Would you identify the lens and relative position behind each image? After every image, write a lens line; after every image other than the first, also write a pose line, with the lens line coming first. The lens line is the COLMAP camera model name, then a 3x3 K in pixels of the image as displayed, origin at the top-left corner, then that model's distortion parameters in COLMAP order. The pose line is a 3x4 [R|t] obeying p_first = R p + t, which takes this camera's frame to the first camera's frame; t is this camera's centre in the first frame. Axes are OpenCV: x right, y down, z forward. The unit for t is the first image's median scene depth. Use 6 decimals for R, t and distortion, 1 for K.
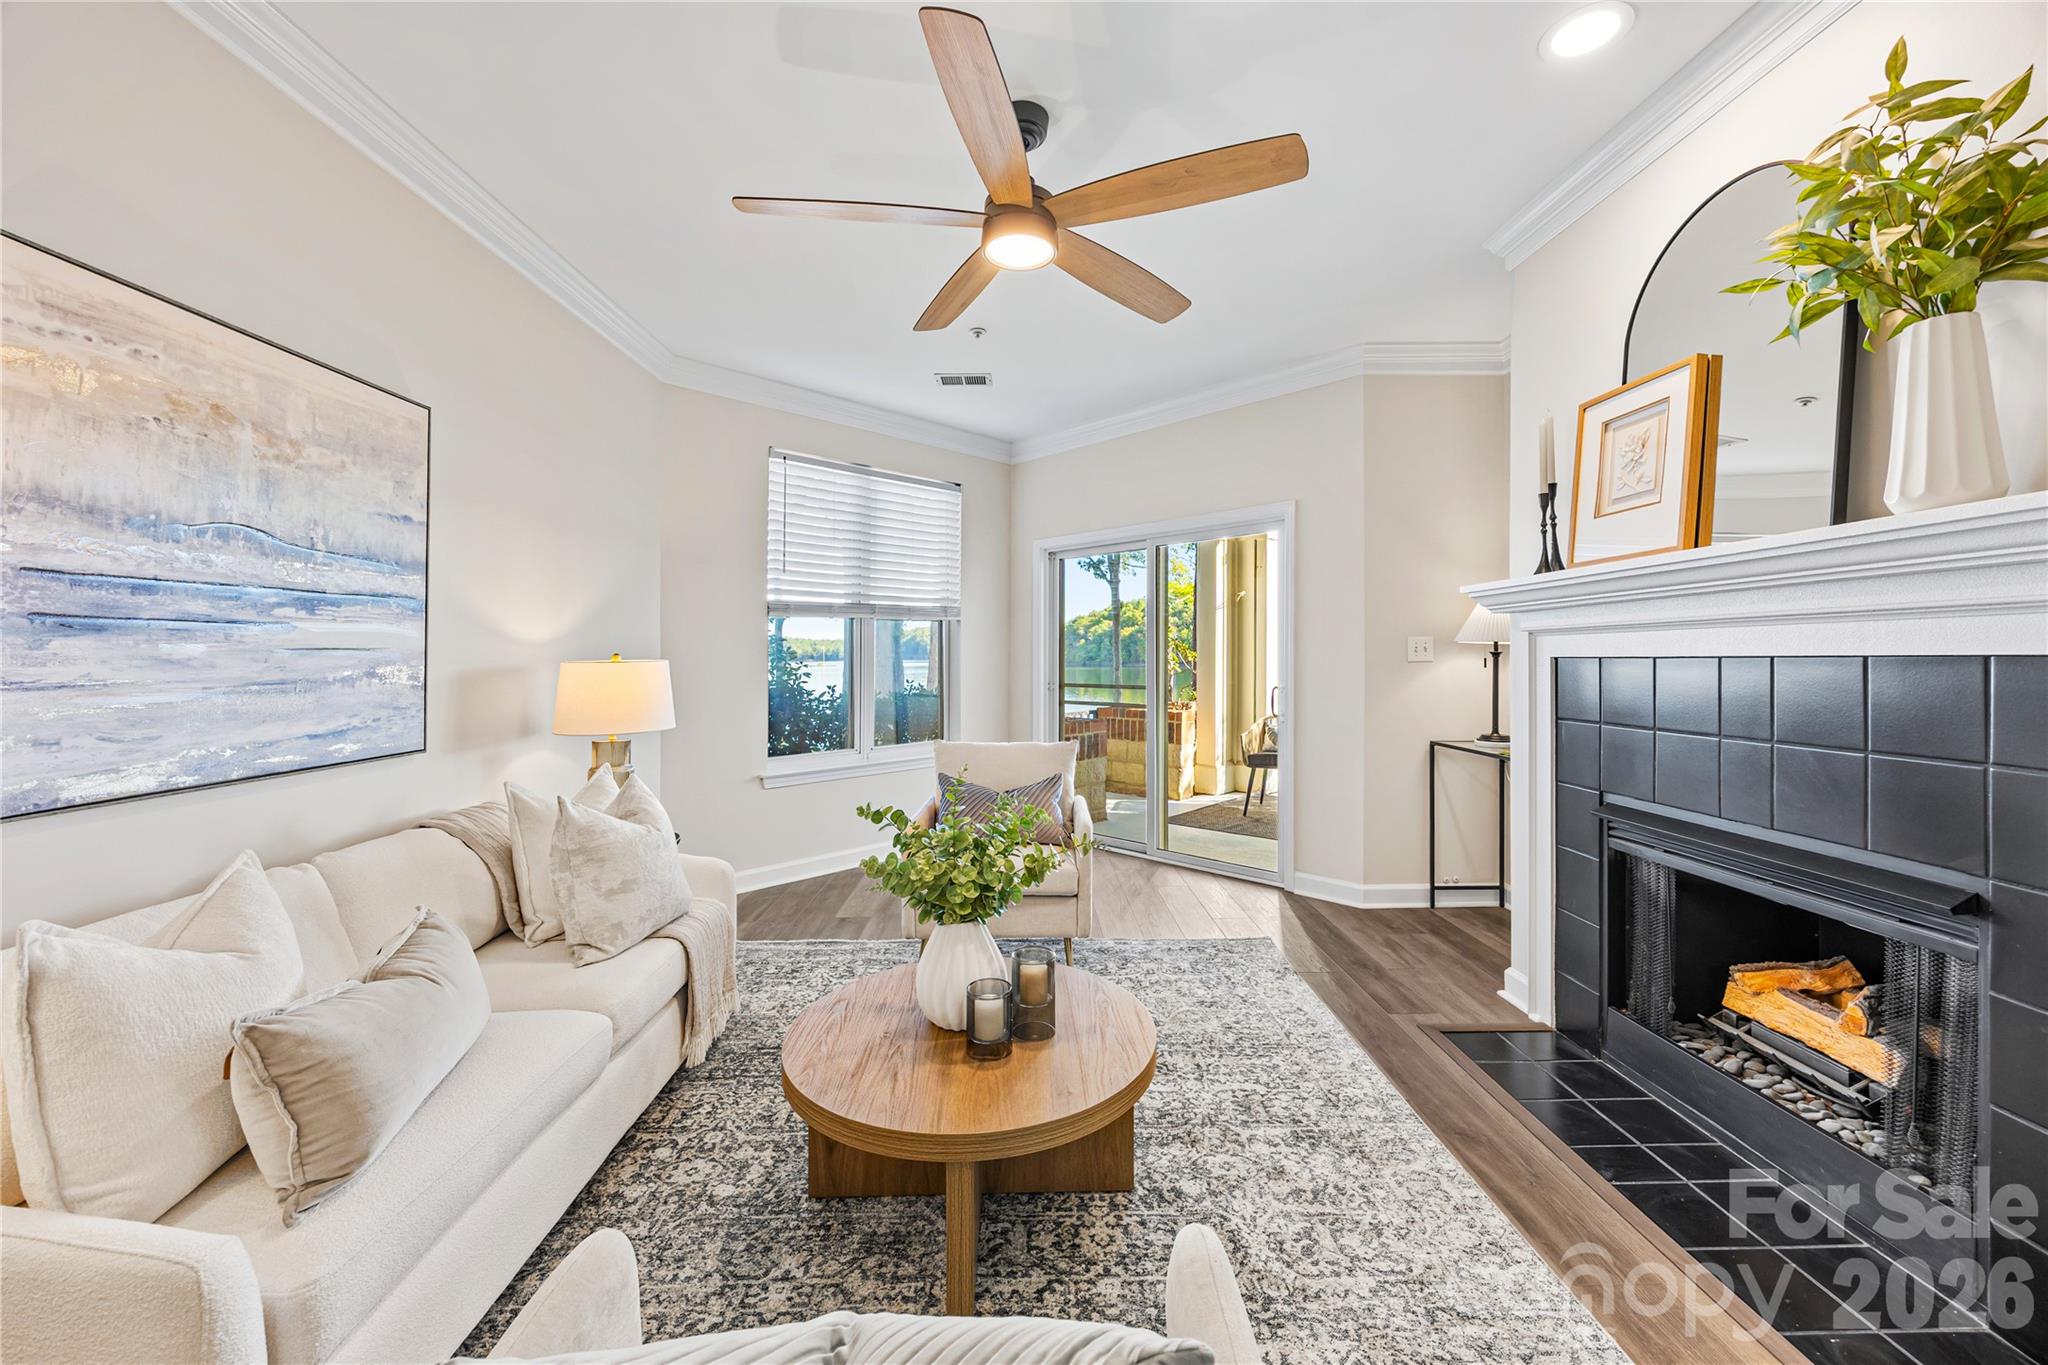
lens RADIAL K [[802.8, 0, 1012.2], [0, 802.8, 660.1], [0, 0, 1]] dist [-0.003196, -0.000505]
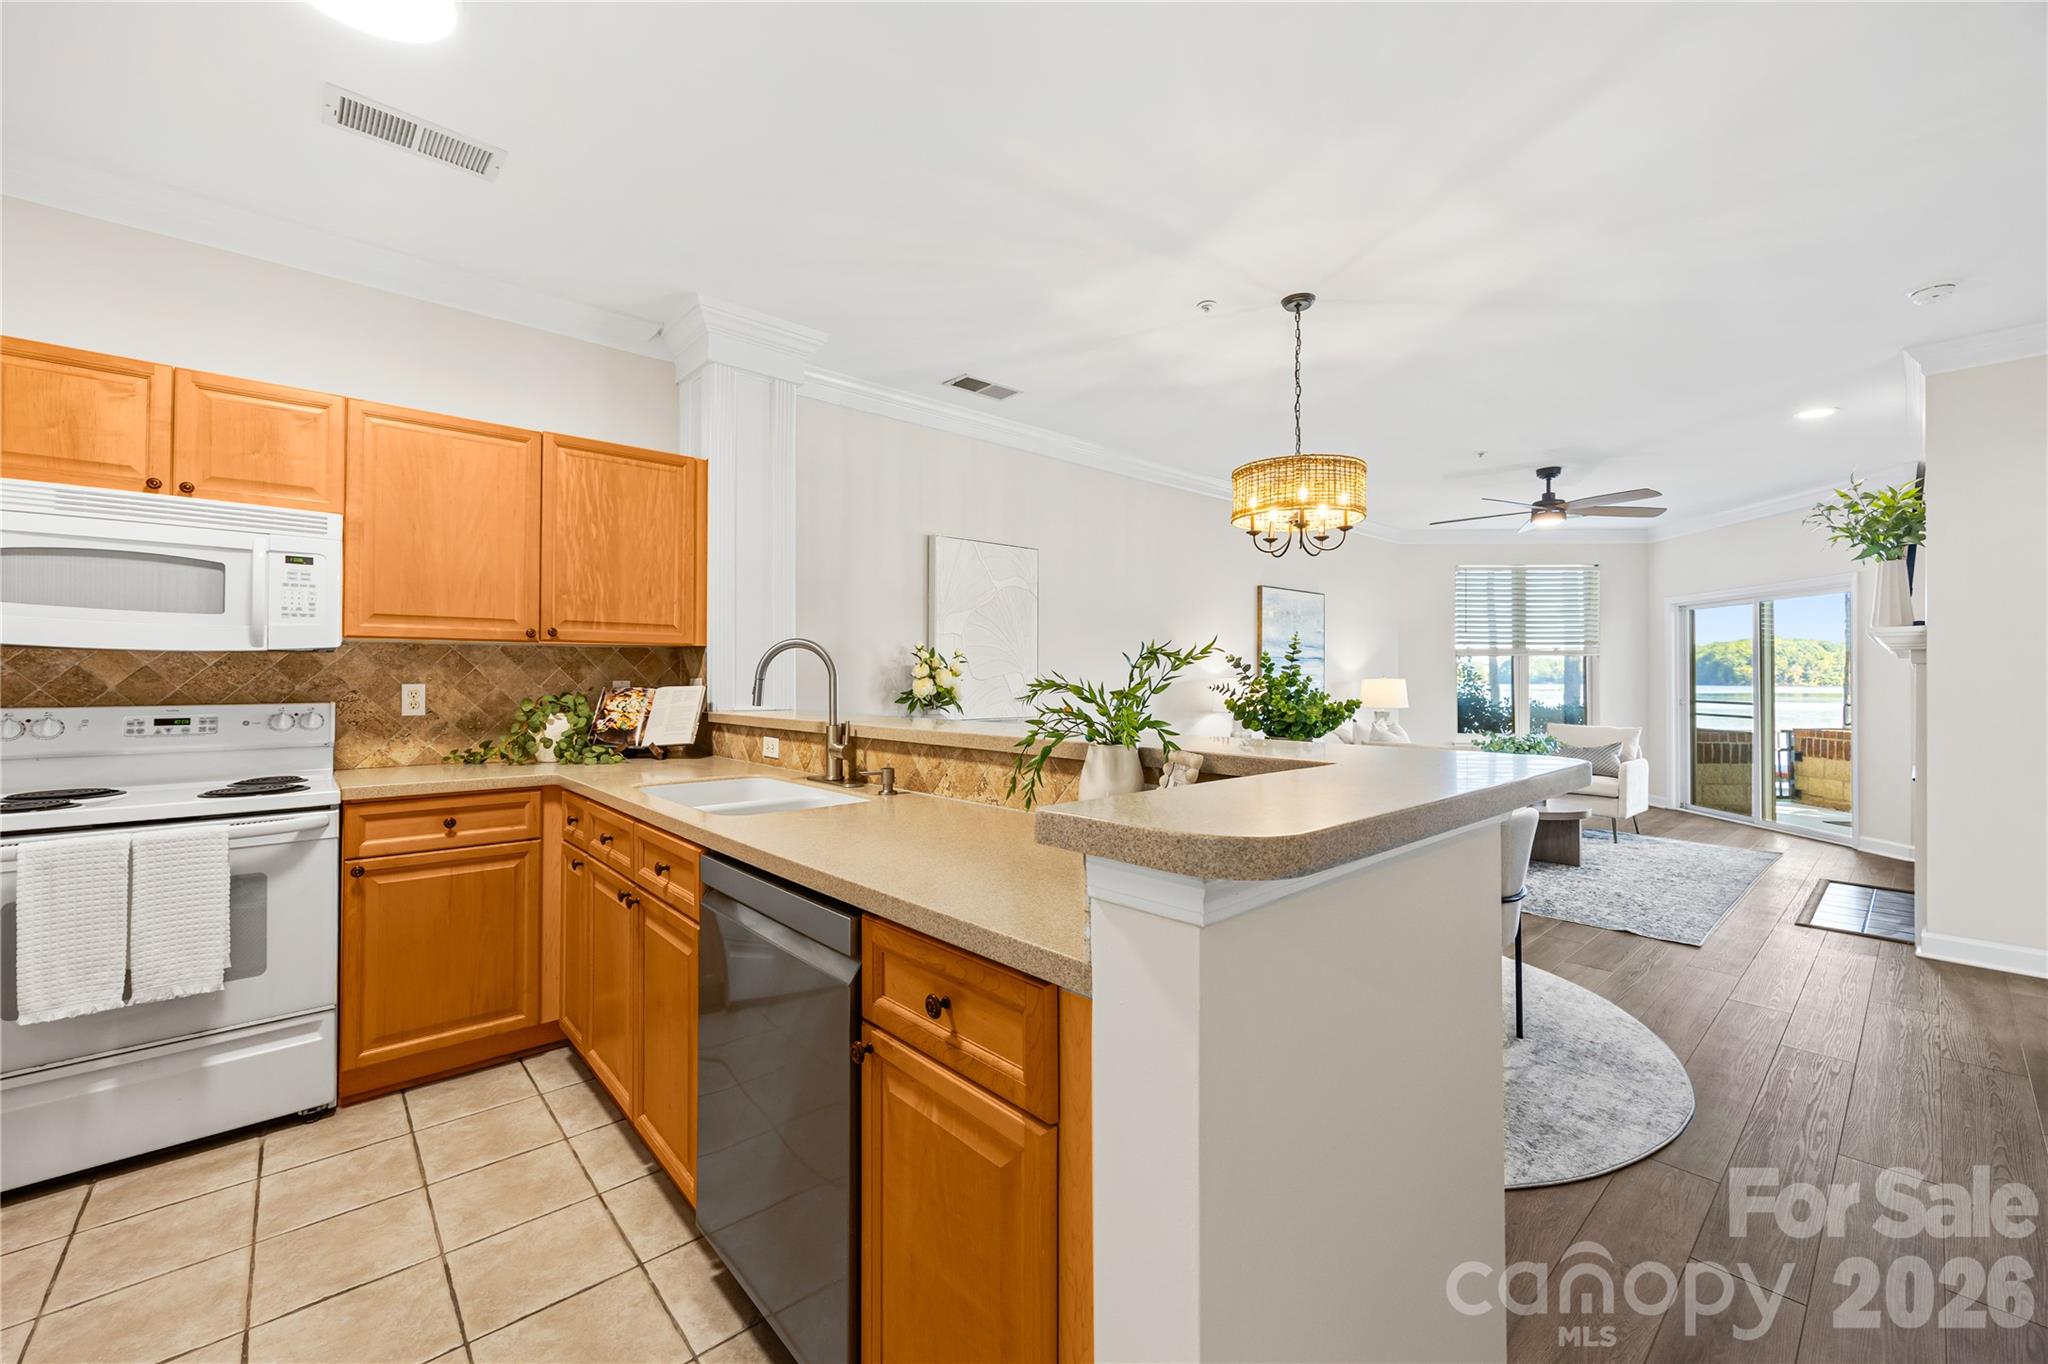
lens RADIAL K [[802.8, 0, 1012.2], [0, 802.8, 659.6], [0, 0, 1]] dist [-0.003196, -0.000505]
pose [[0.666561, -0.006360, -0.745424, 0.684118], [-0.012708, 0.999721, -0.019893, 0.005096], [0.745342, 0.022733, 0.666294, -1.752110]]
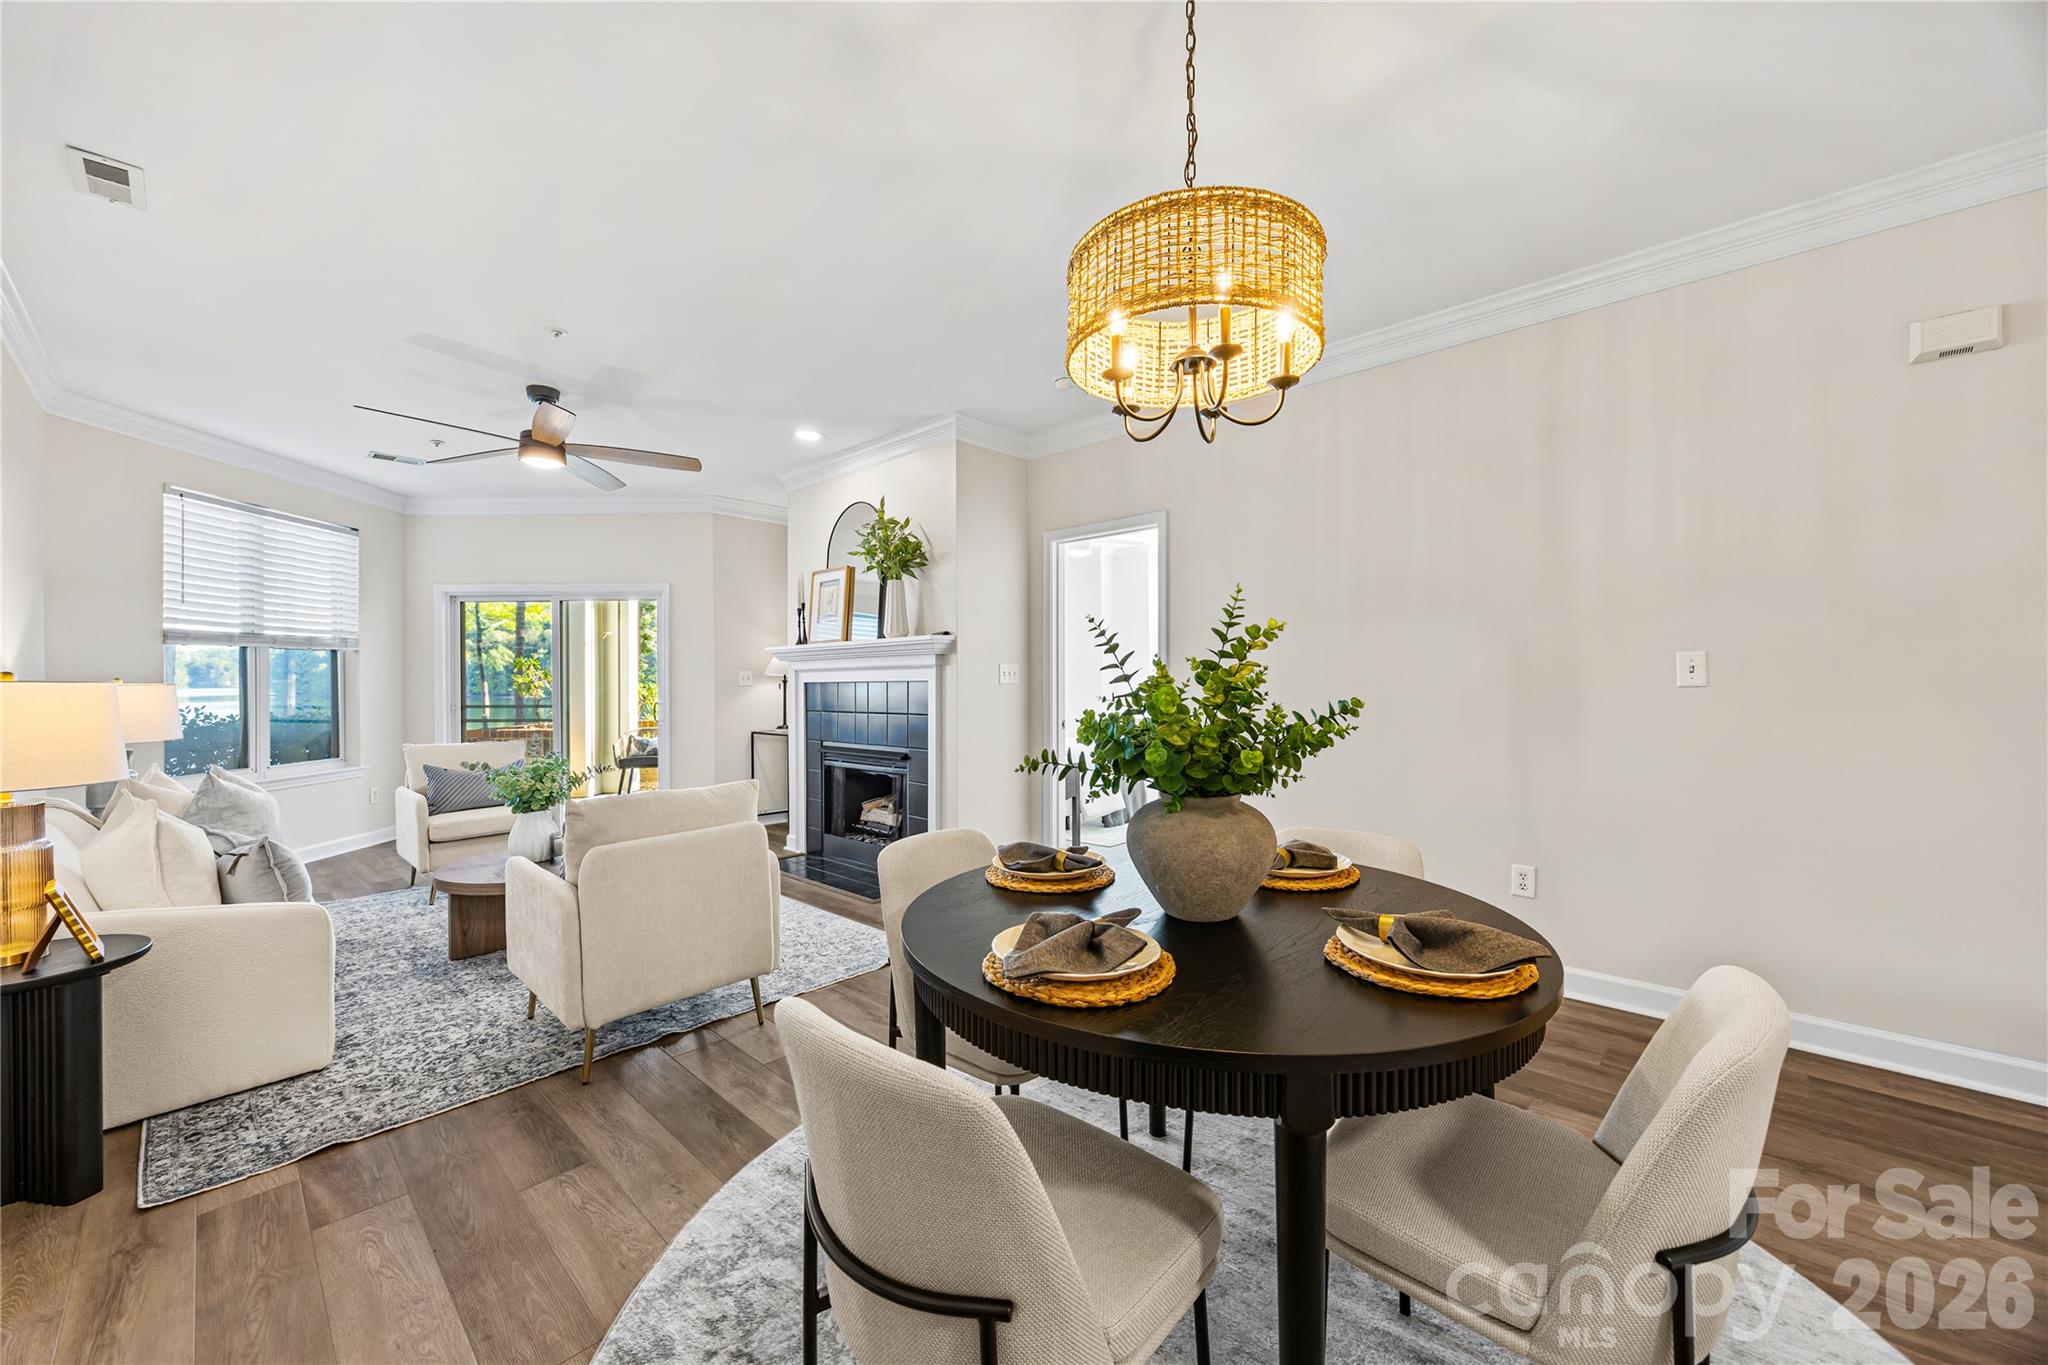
lens RADIAL K [[793.2, 0, 1021.0], [0, 793.2, 690.1], [0, 0, 1]] dist [0.000244, -0.000304]
pose [[0.690053, -0.004748, 0.723743, -0.491287], [0.004195, 0.999988, 0.002561, 0.014216], [-0.723746, 0.001269, 0.690065, -0.937347]]
